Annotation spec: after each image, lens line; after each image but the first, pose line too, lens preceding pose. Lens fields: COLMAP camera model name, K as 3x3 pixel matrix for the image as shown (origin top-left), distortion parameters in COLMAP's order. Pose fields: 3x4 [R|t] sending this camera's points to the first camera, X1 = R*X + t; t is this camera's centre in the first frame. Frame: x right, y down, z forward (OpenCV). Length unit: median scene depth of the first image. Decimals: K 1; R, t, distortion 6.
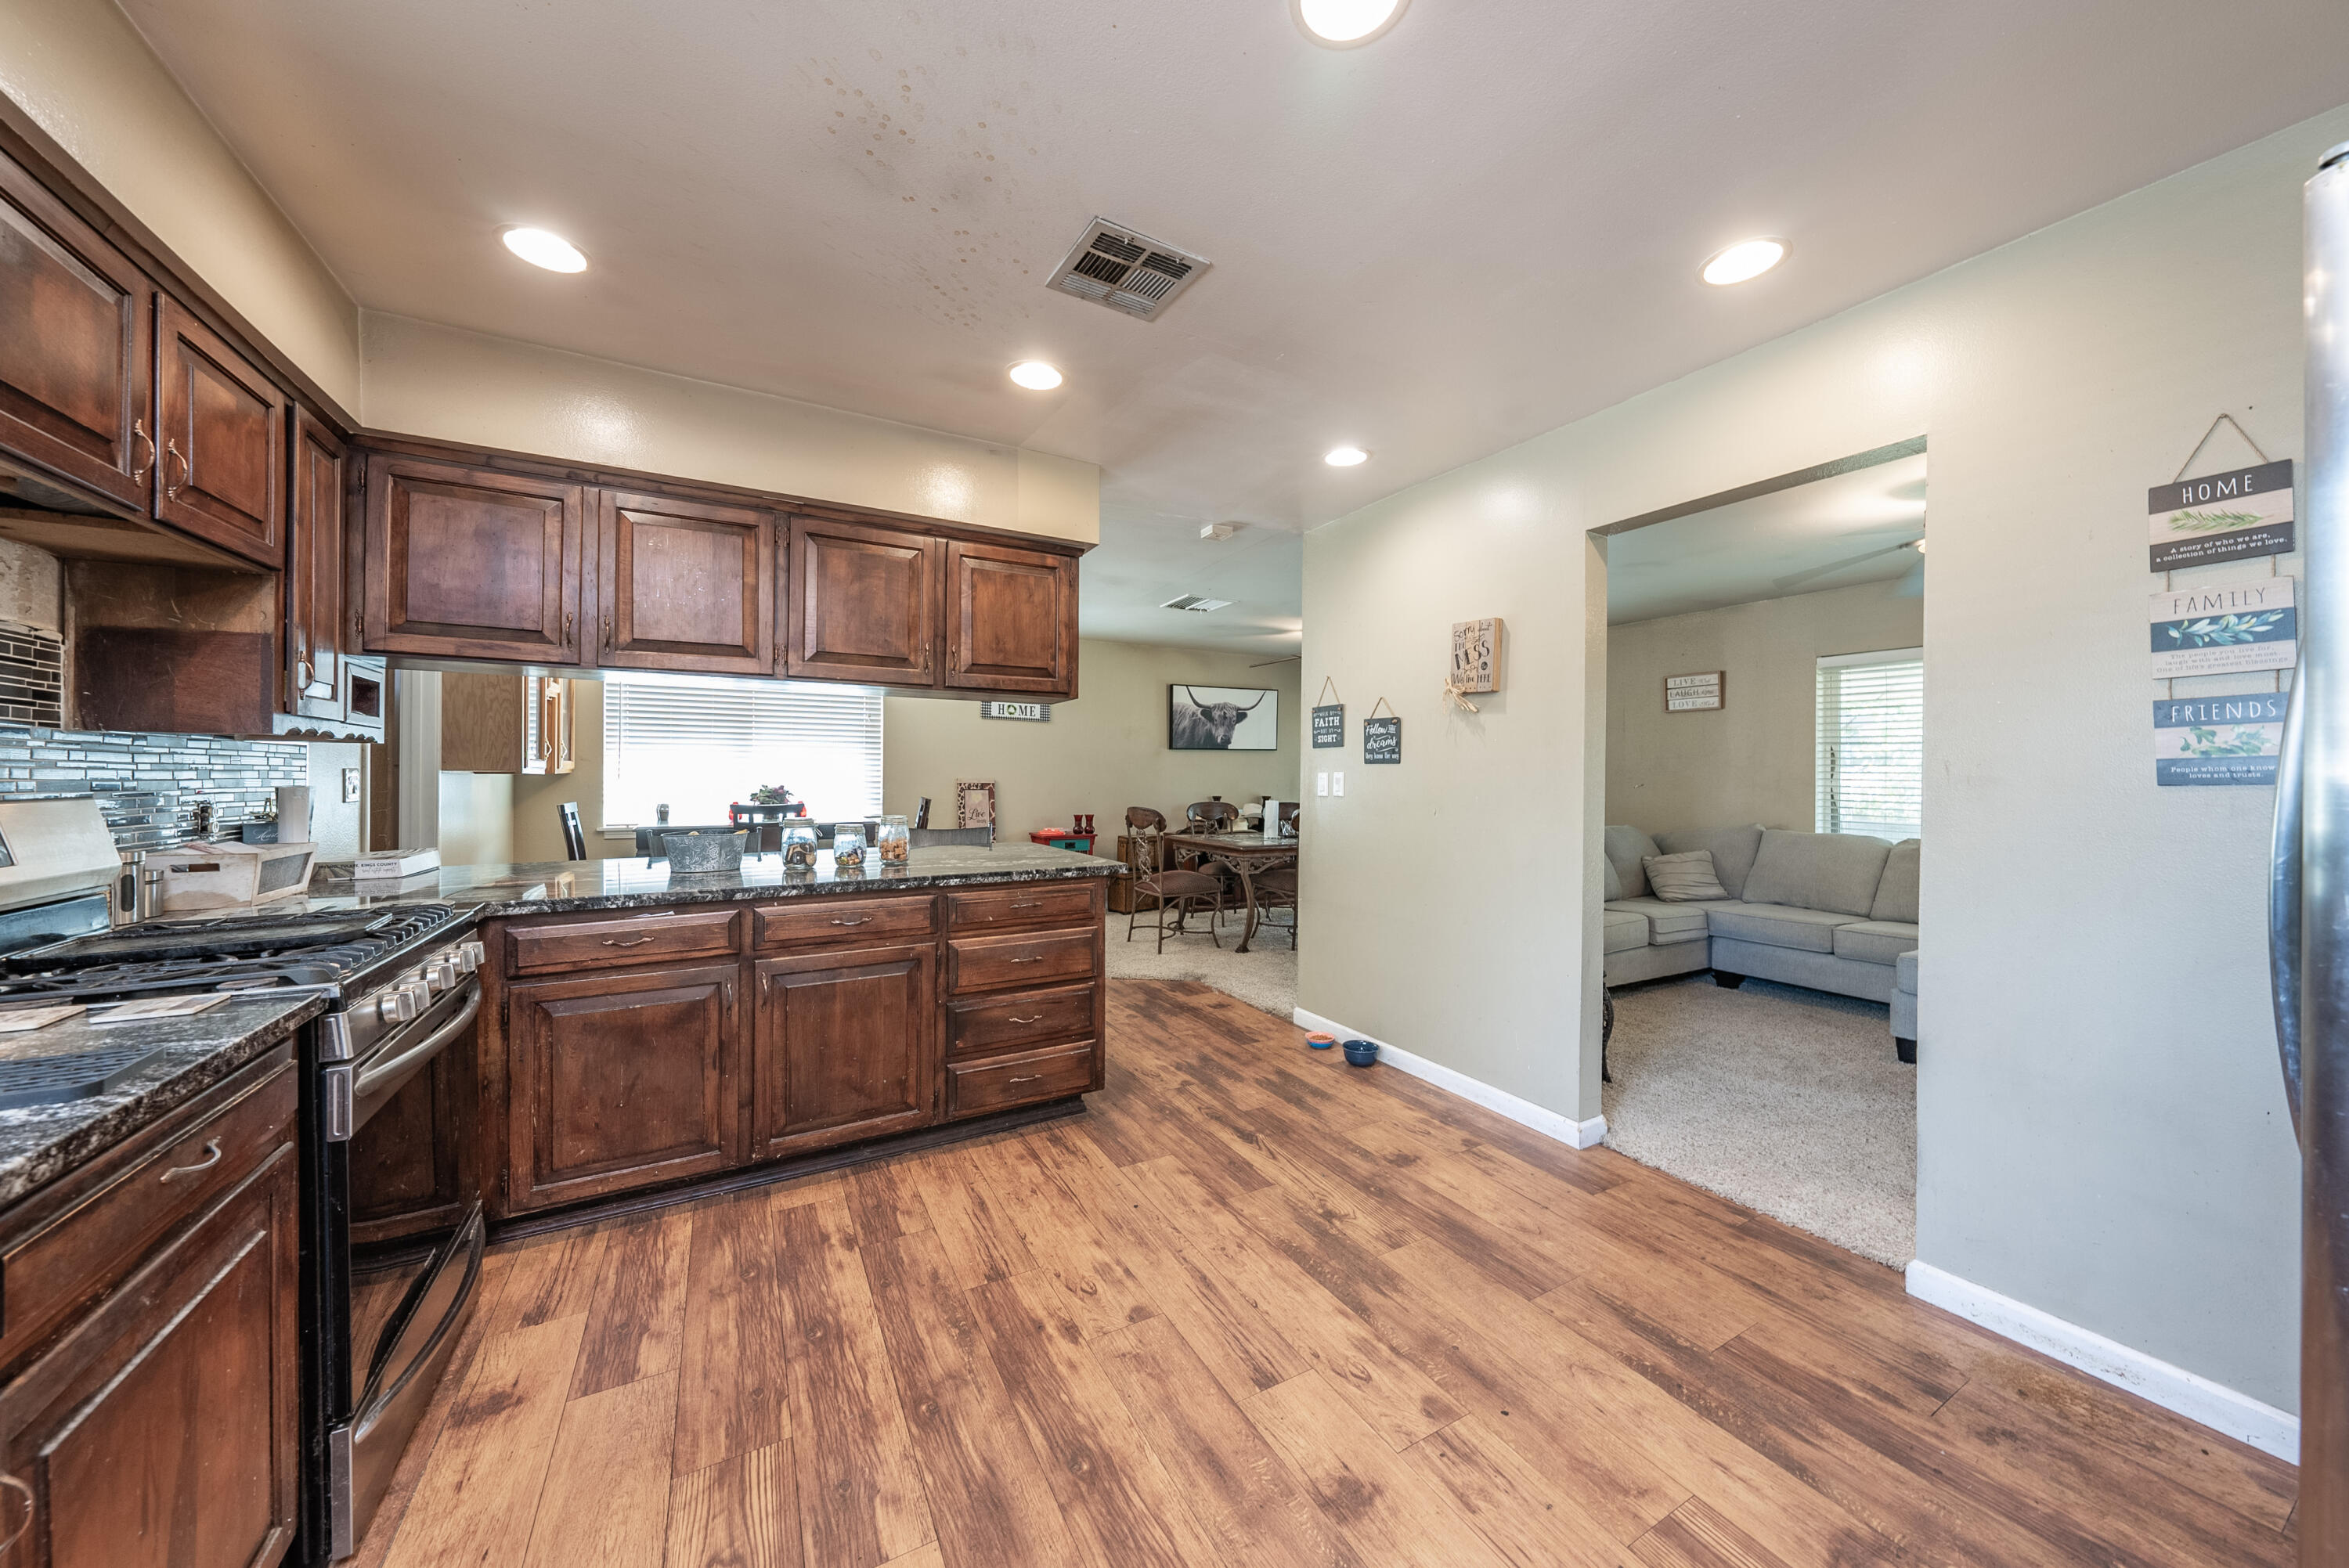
lens RADIAL K [[733.6, 0, 1159.4], [0, 733.6, 776.4], [0, 0, 1]] dist [0.002805, 0.000050]
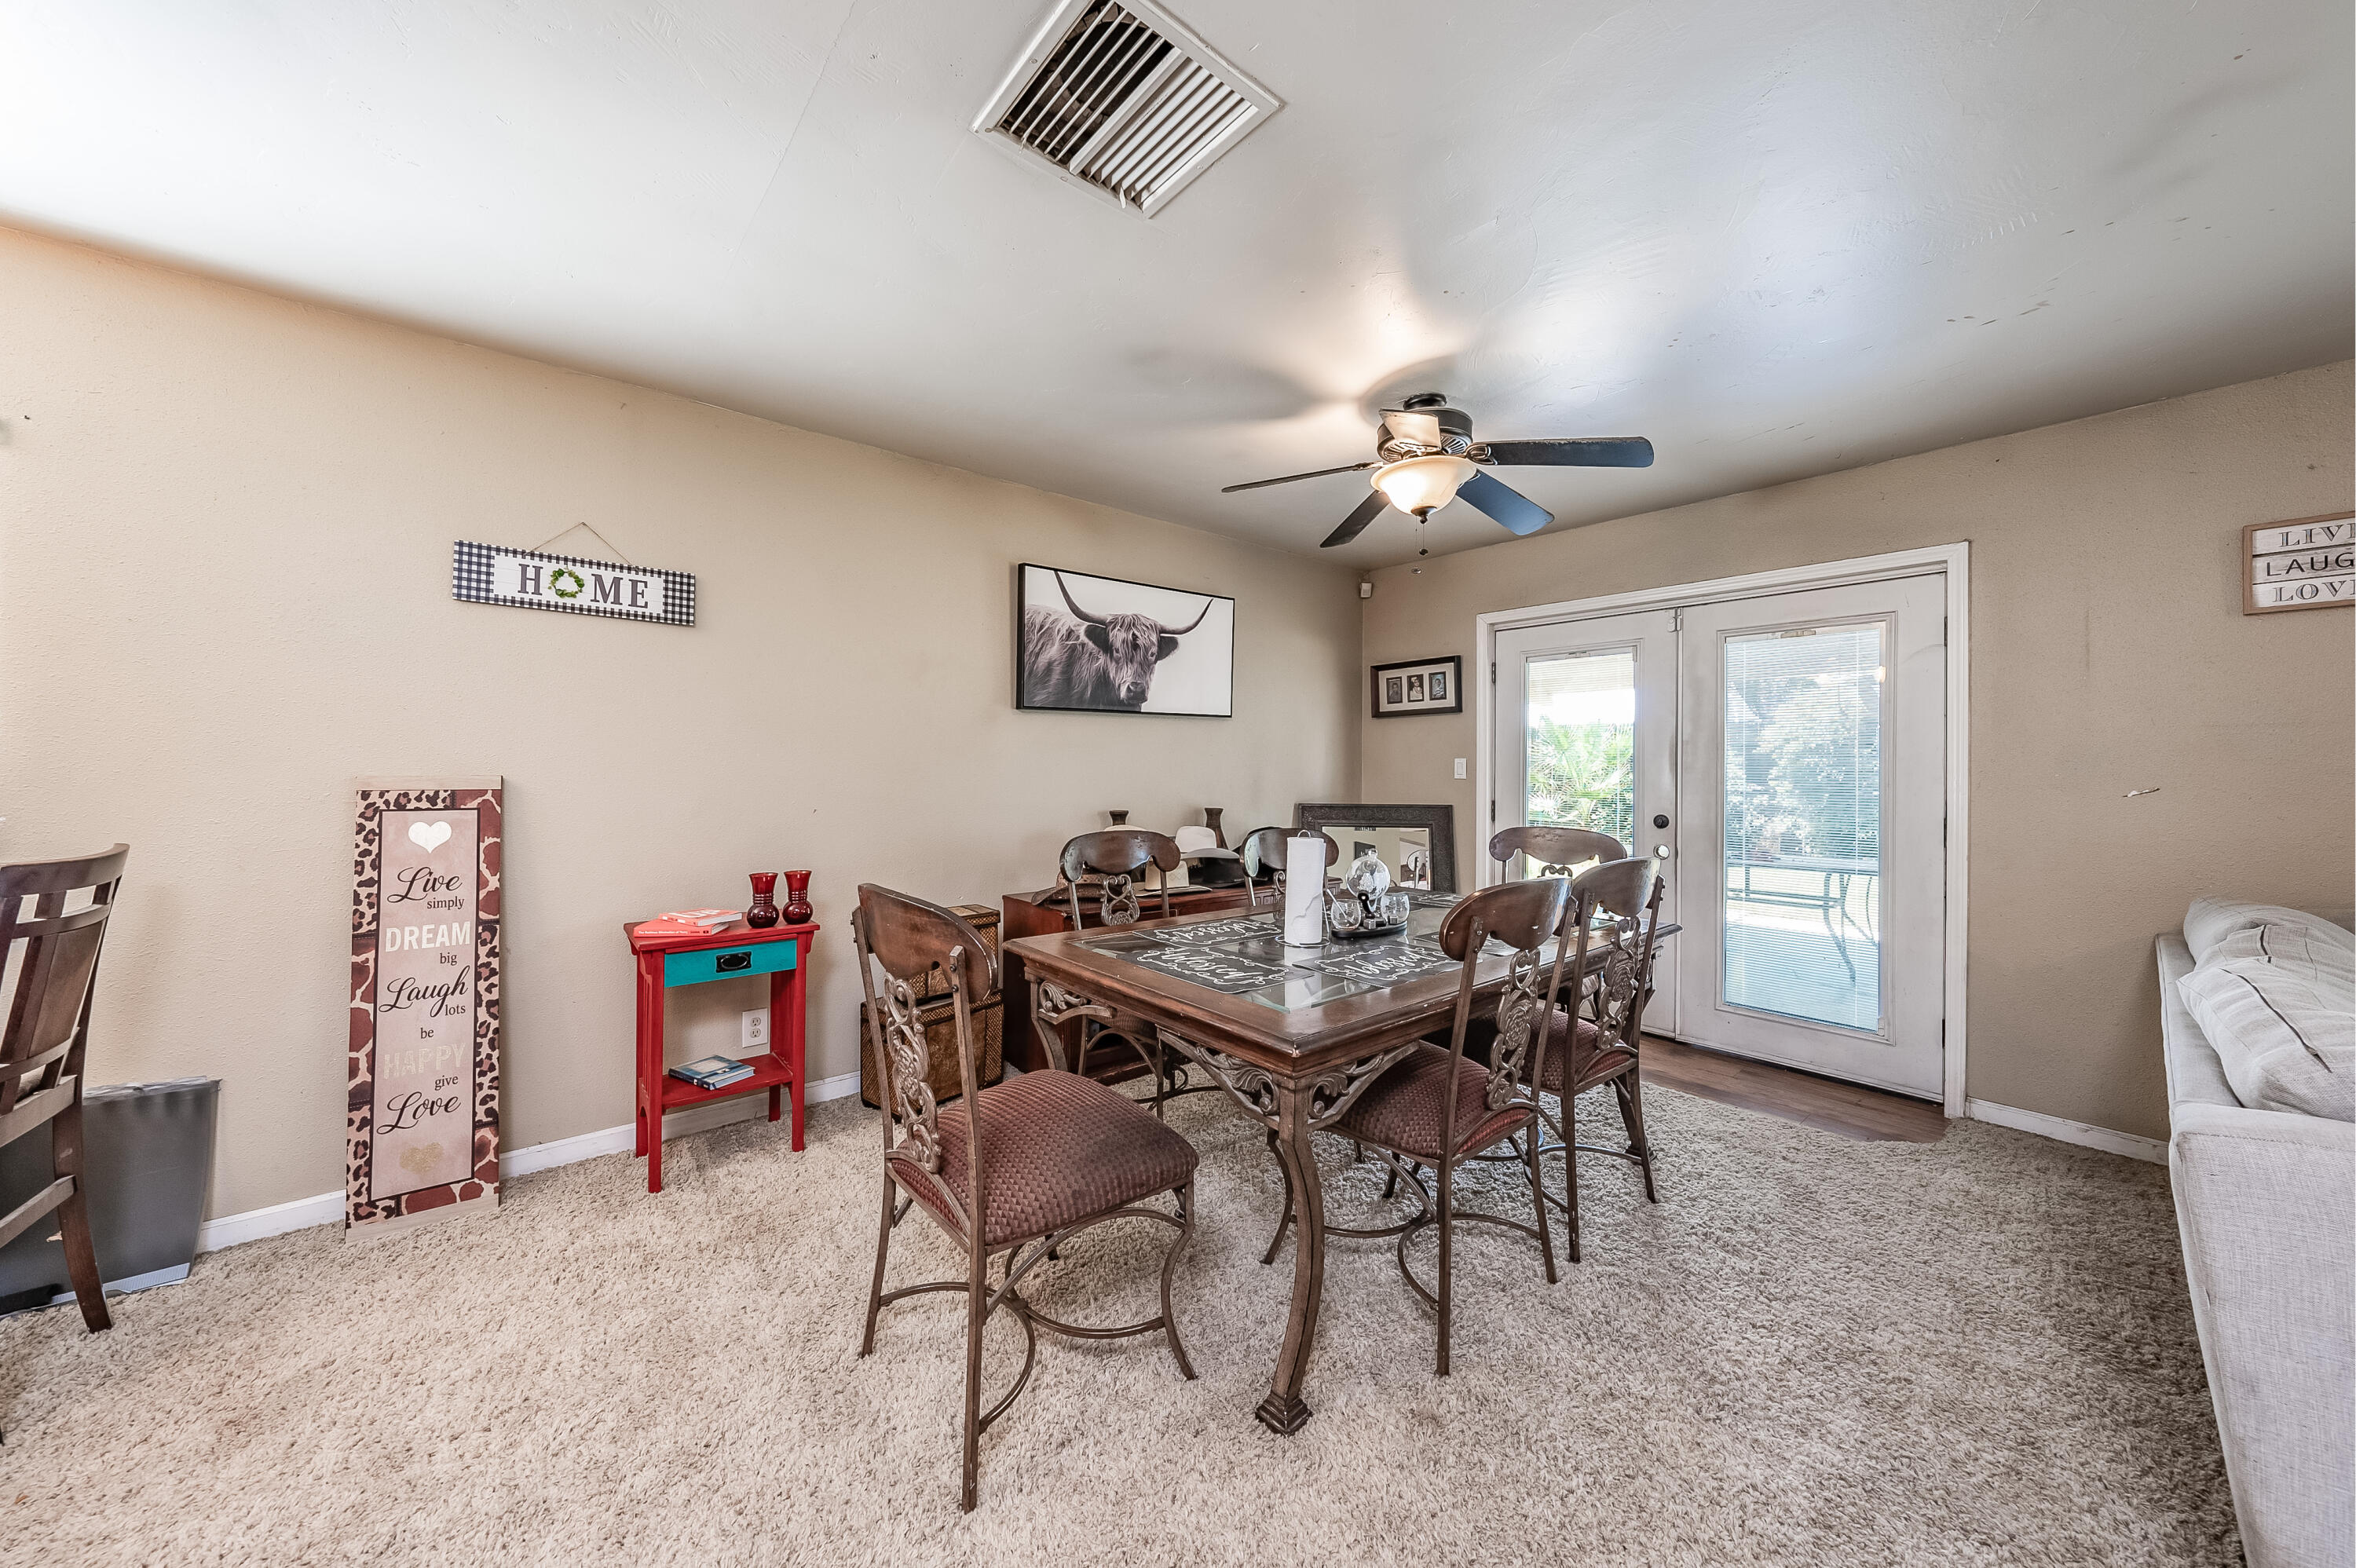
lens RADIAL K [[796.0, 0, 1172.7], [0, 796.0, 769.2], [0, 0, 1]] dist [-0.003164, 0.000154]
pose [[0.980122, -0.001773, 0.198388, 0.010167], [0.001325, 0.999996, 0.002393, -0.000657], [-0.198392, -0.002082, 0.980121, 0.495926]]
